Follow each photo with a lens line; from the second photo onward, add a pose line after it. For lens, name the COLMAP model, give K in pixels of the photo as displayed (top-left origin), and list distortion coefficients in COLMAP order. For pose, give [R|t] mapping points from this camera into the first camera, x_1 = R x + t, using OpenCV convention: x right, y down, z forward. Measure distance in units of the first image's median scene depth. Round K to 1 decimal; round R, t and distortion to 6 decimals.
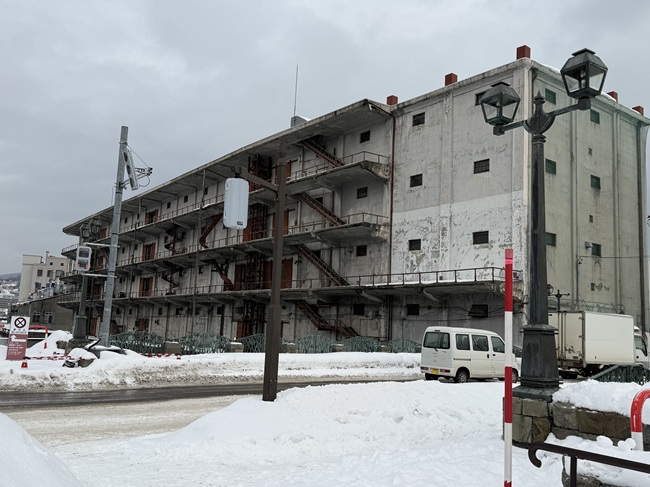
lens RADIAL K [[619.7, 0, 326.4], [0, 619.7, 242.9], [0, 0, 1]] dist [0.134672, 0.000000]
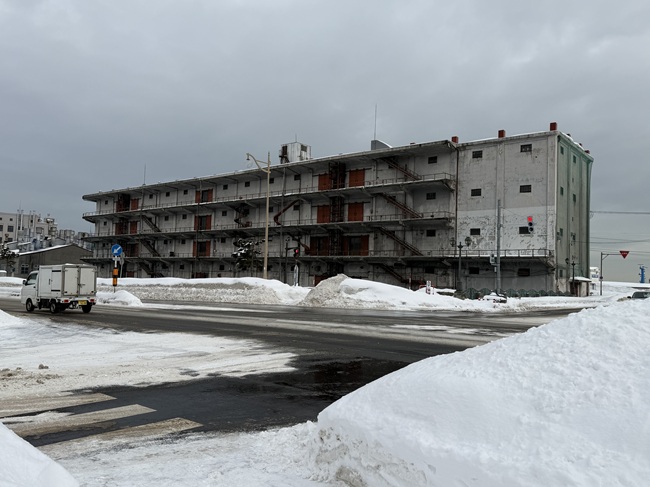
lens RADIAL K [[575.8, 0, 308.2], [0, 575.8, 240.3], [0, 0, 1]] dist [0.129817, -0.125764]
pose [[0.976908, 0.012487, 0.213294, -0.563244], [-0.027846, 0.997217, 0.069154, -0.062495], [-0.211837, -0.073496, 0.974538, -0.377801]]
